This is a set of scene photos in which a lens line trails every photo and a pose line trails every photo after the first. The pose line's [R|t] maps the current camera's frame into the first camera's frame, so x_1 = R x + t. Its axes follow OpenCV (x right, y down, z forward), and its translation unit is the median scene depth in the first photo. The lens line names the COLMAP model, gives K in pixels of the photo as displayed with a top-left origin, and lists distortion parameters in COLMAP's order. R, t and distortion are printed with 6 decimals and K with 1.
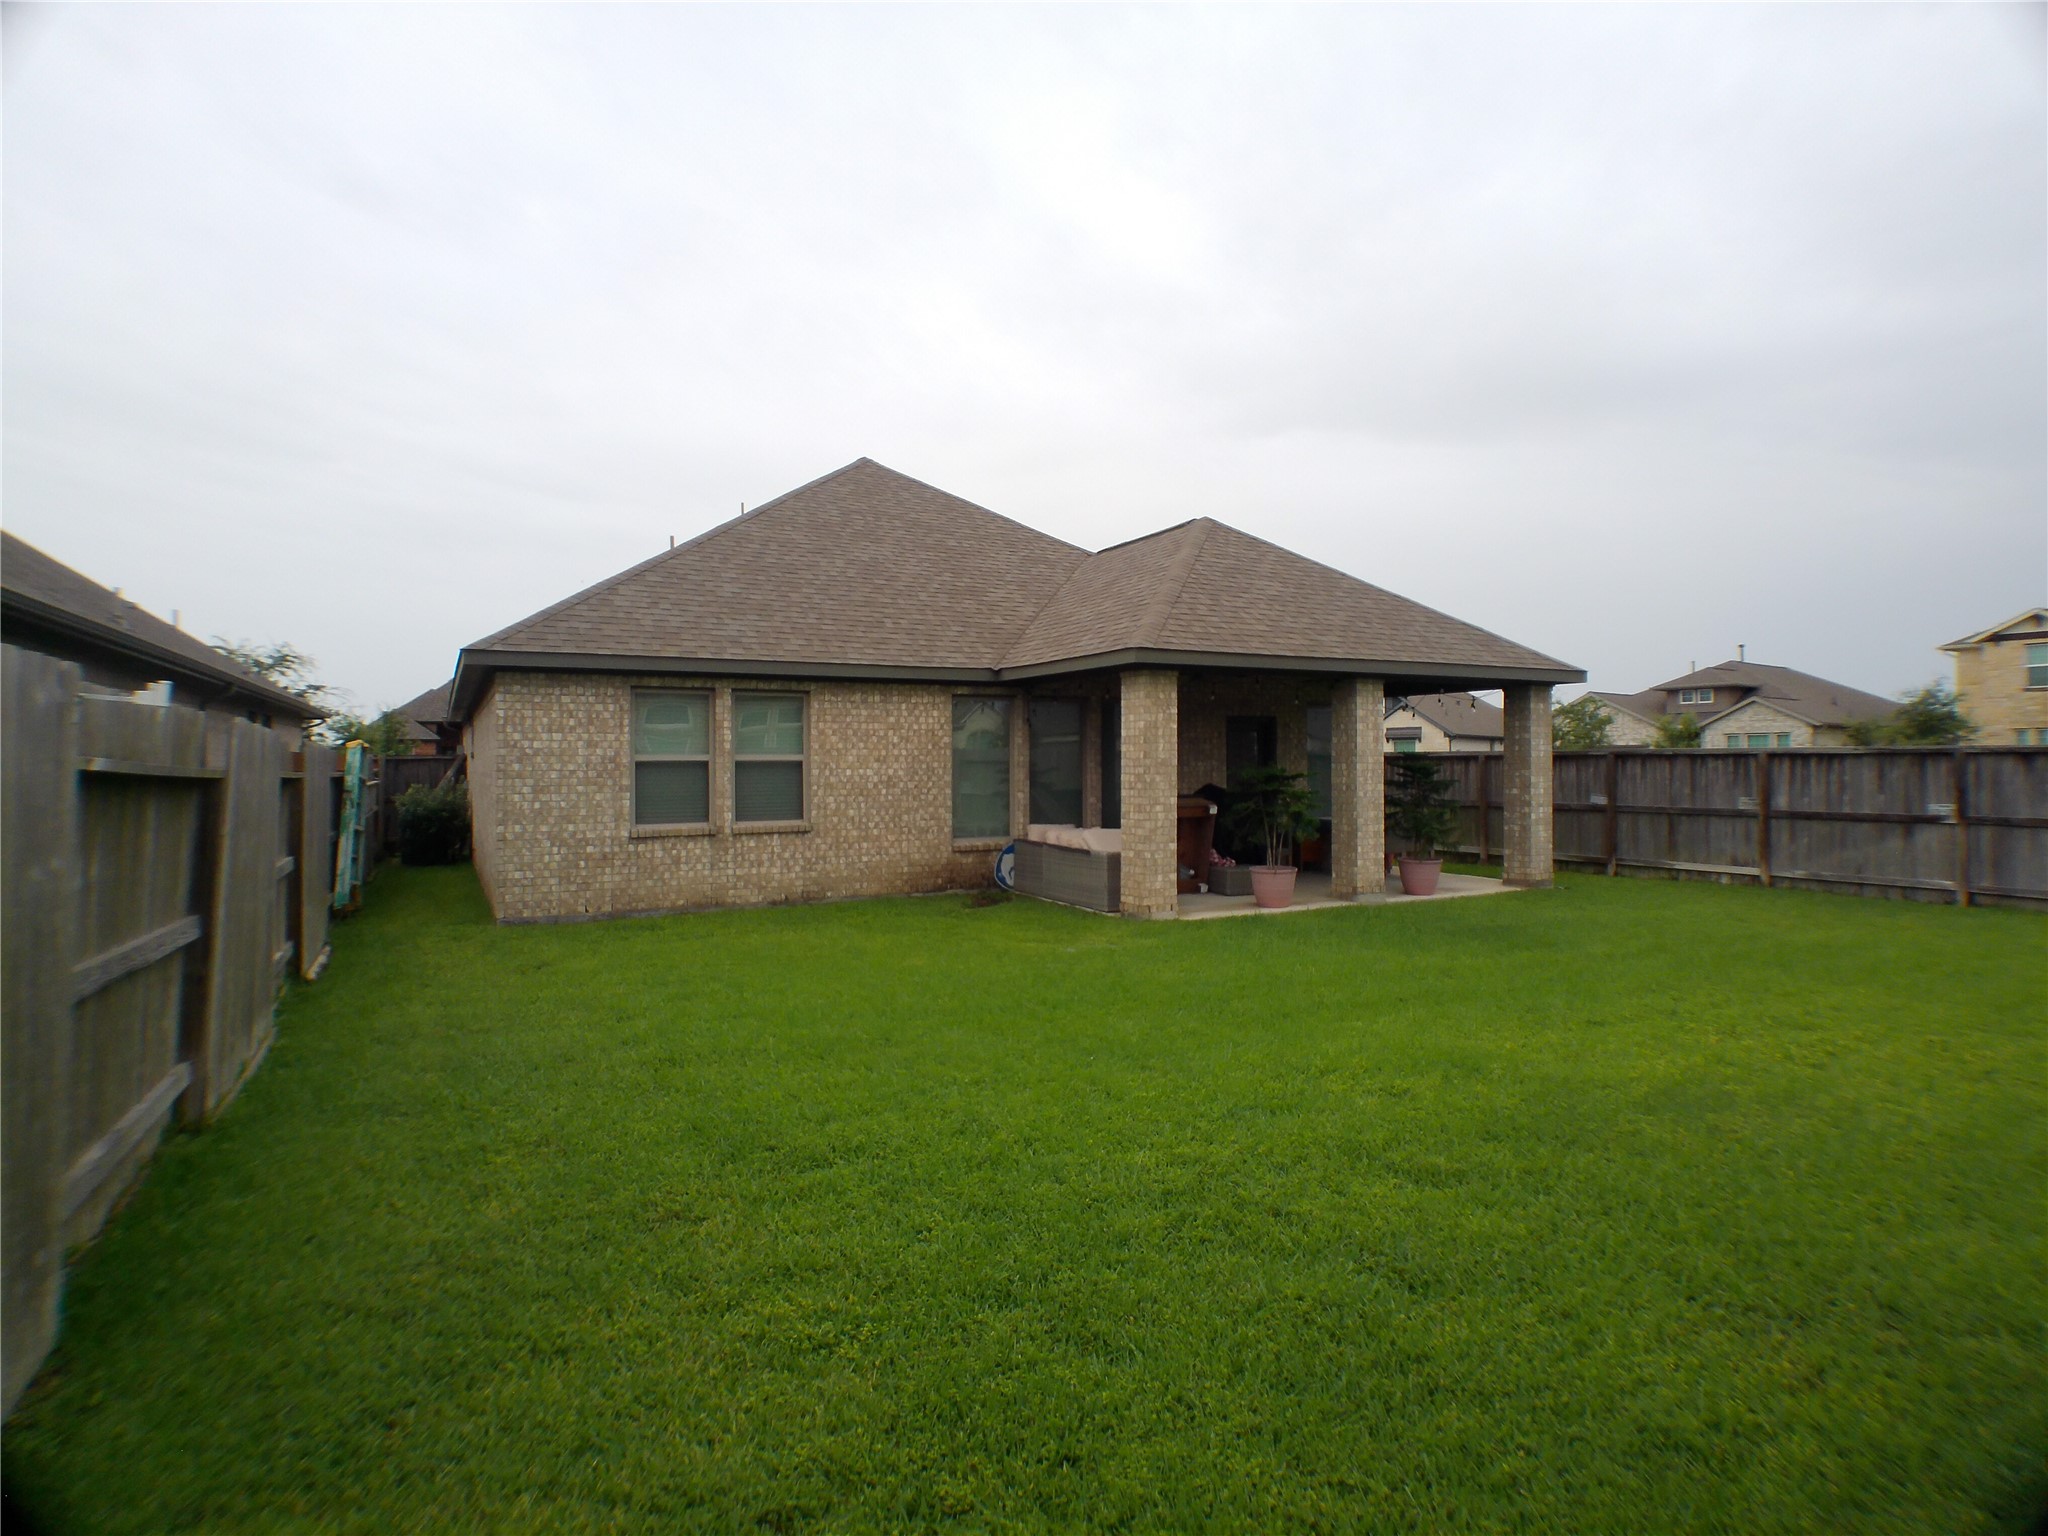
lens RADIAL K [[1116.9, 0, 1029.1], [0, 1116.9, 766.0], [0, 0, 1]] dist [-0.021385, -0.000586]
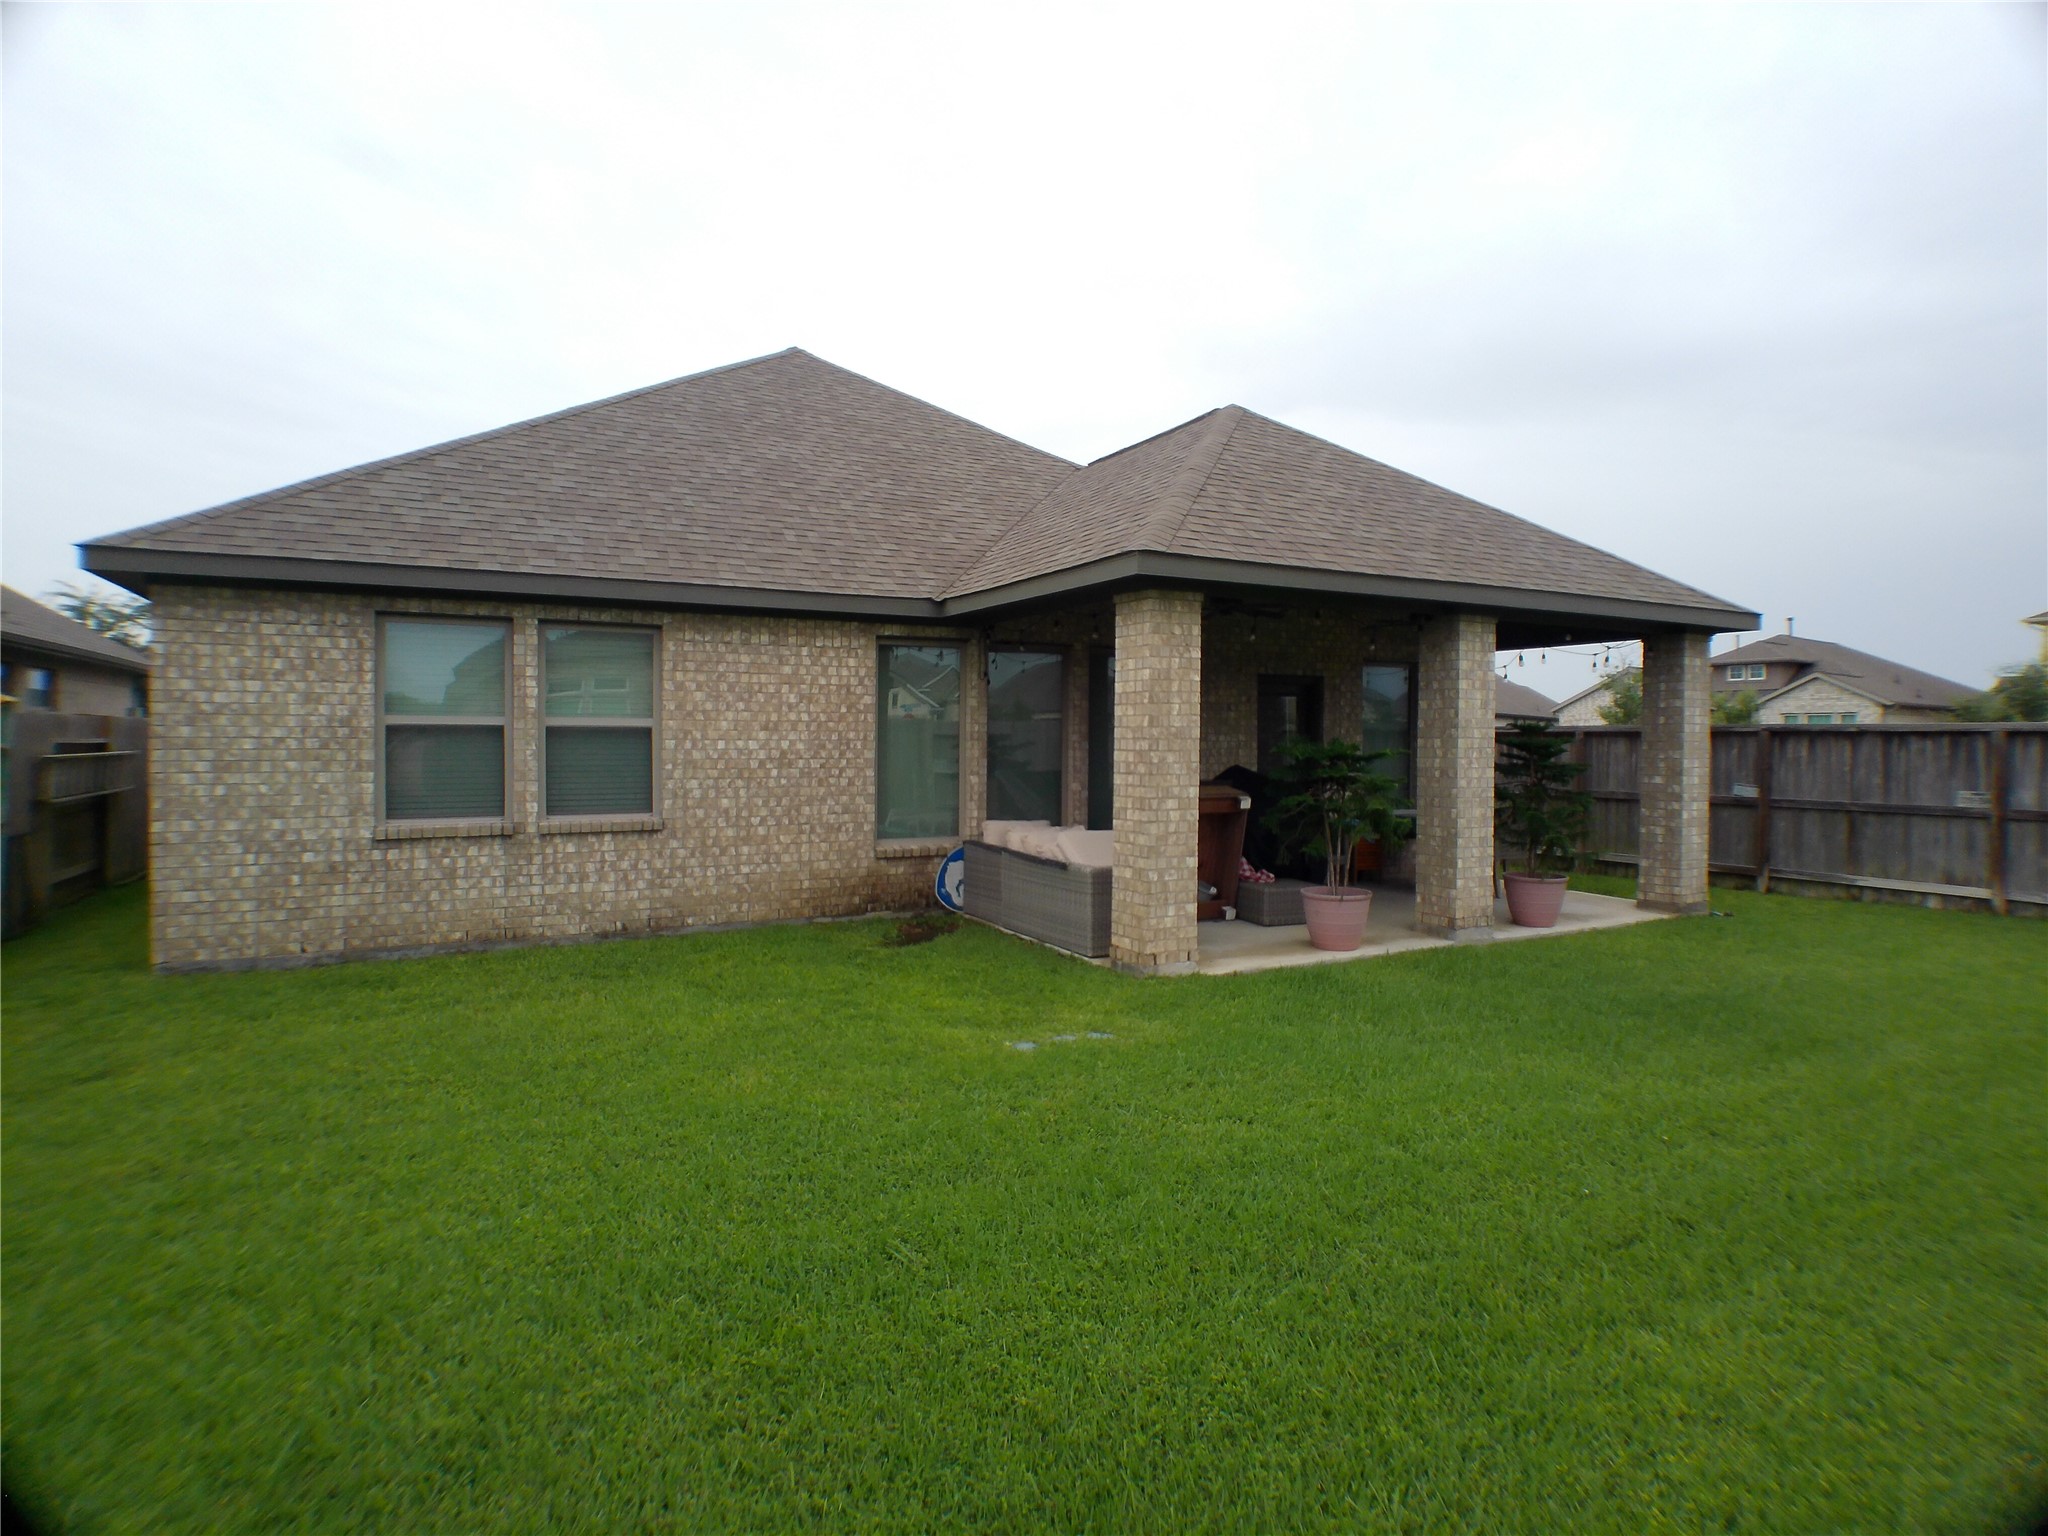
lens RADIAL K [[1116.9, 0, 1025.1], [0, 1116.9, 758.5], [0, 0, 1]] dist [-0.021385, -0.000586]
pose [[0.999957, 0.009275, -0.000832, 0.027547], [-0.009263, 0.999857, 0.014169, 0.002658], [0.000963, -0.014161, 0.999899, 0.307541]]
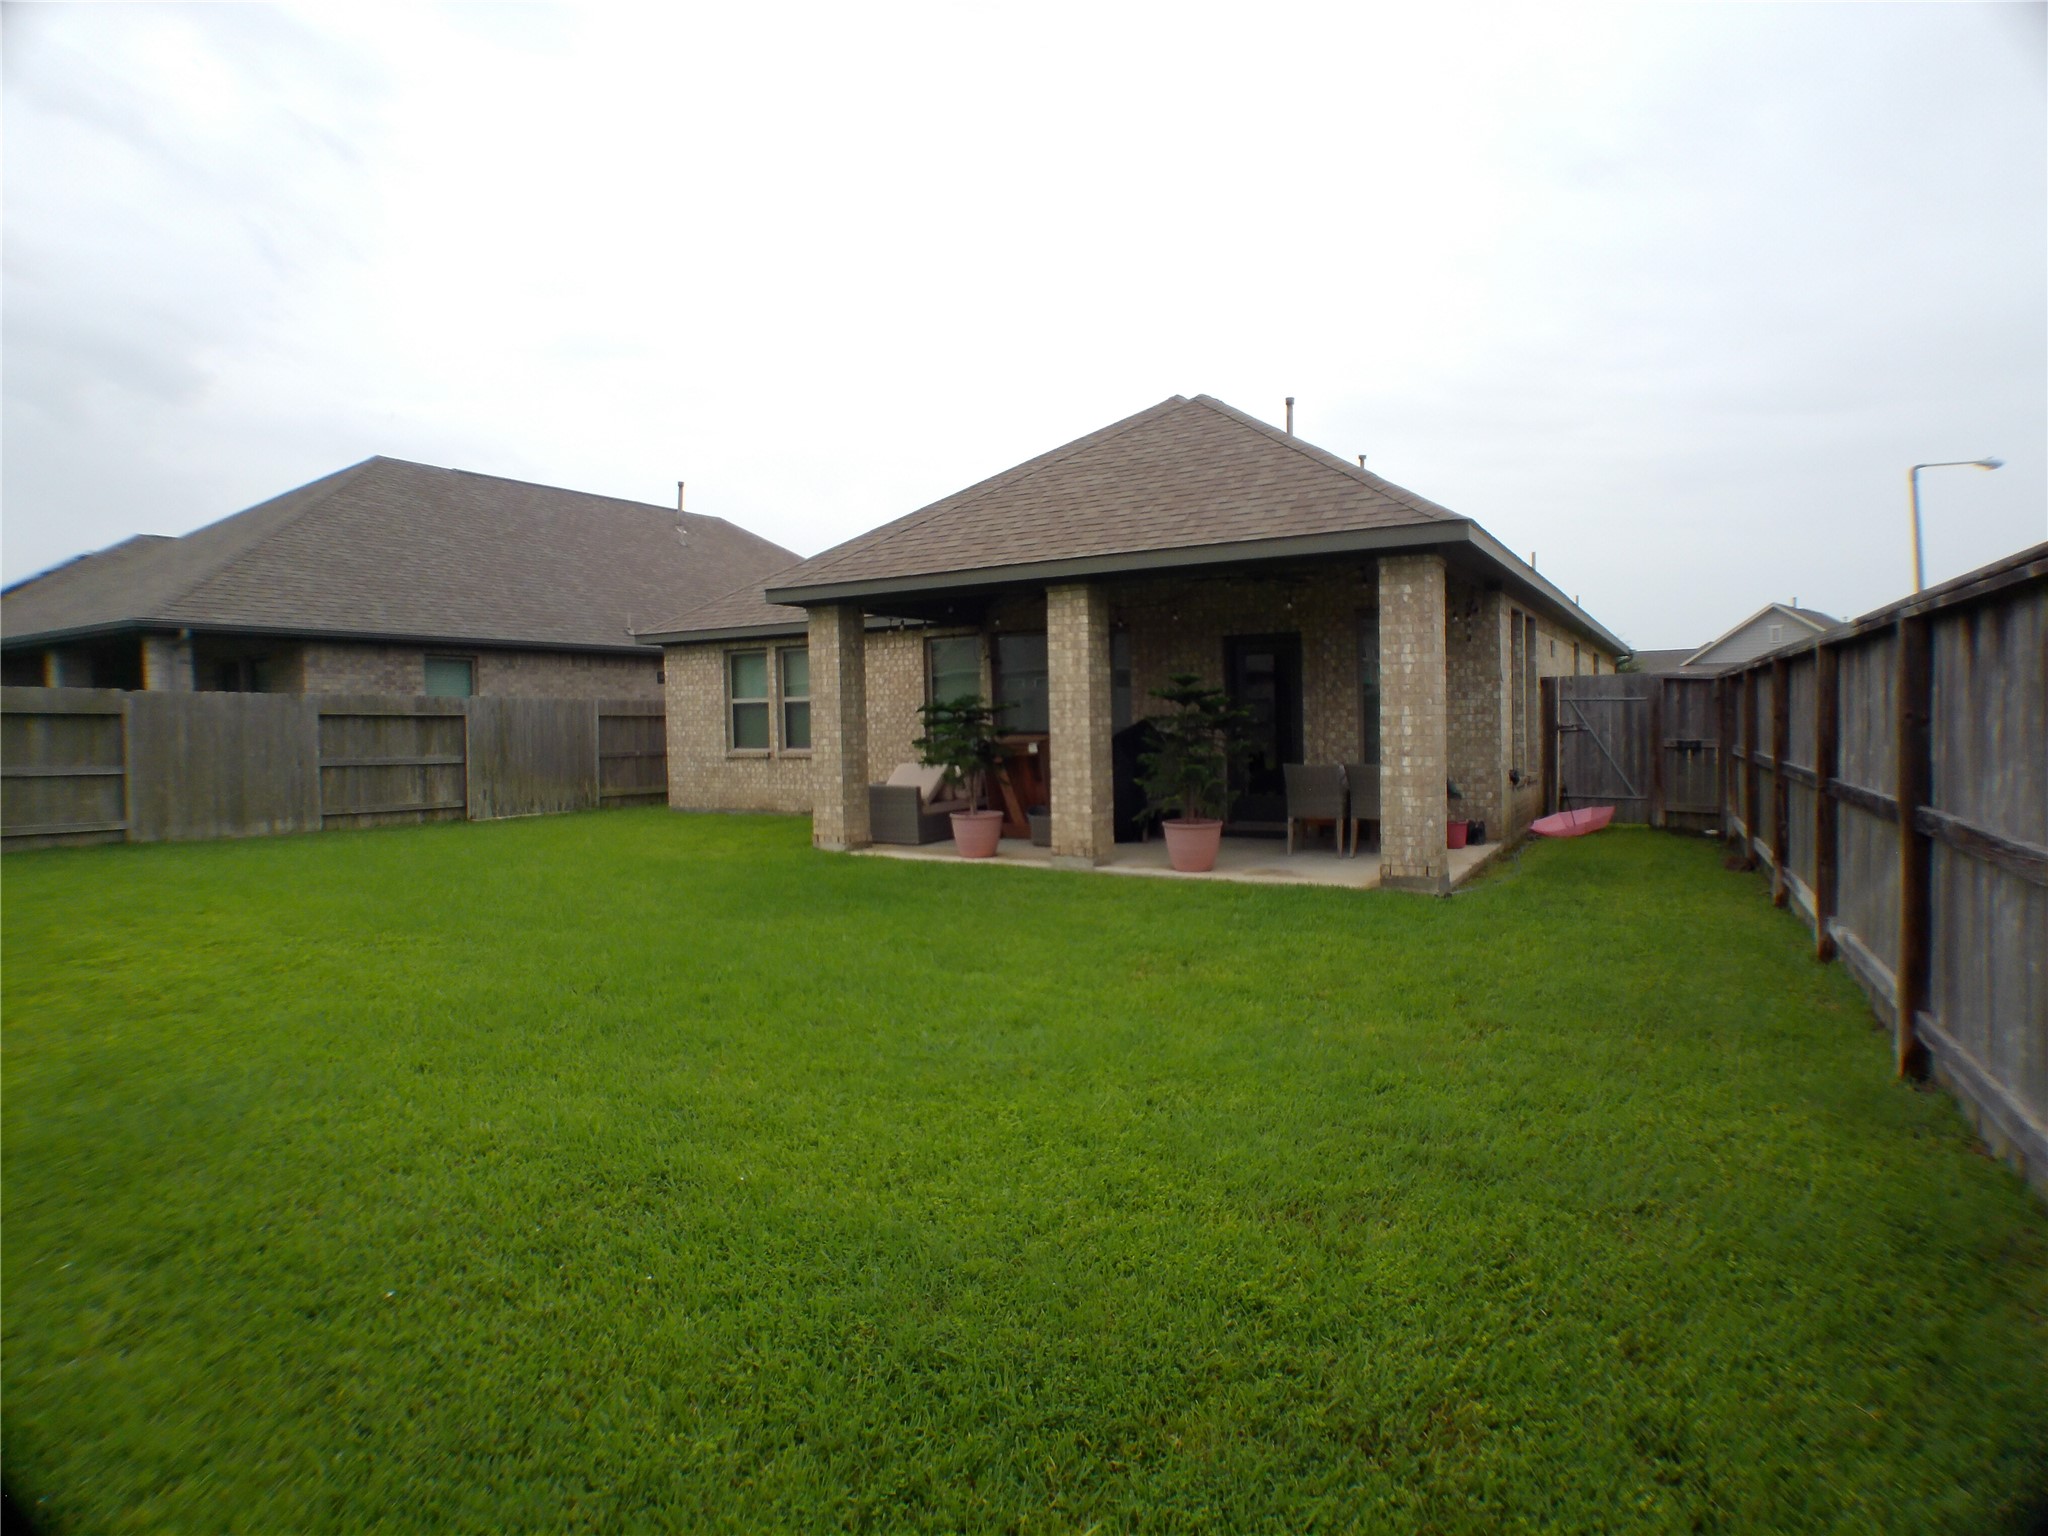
lens RADIAL K [[1116.9, 0, 1036.1], [0, 1116.9, 762.0], [0, 0, 1]] dist [-0.021385, -0.000586]
pose [[0.498622, 0.030594, -0.866280, 0.969918], [0.008746, 0.999149, 0.040321, 0.014757], [0.866776, -0.027681, 0.497929, 0.575421]]
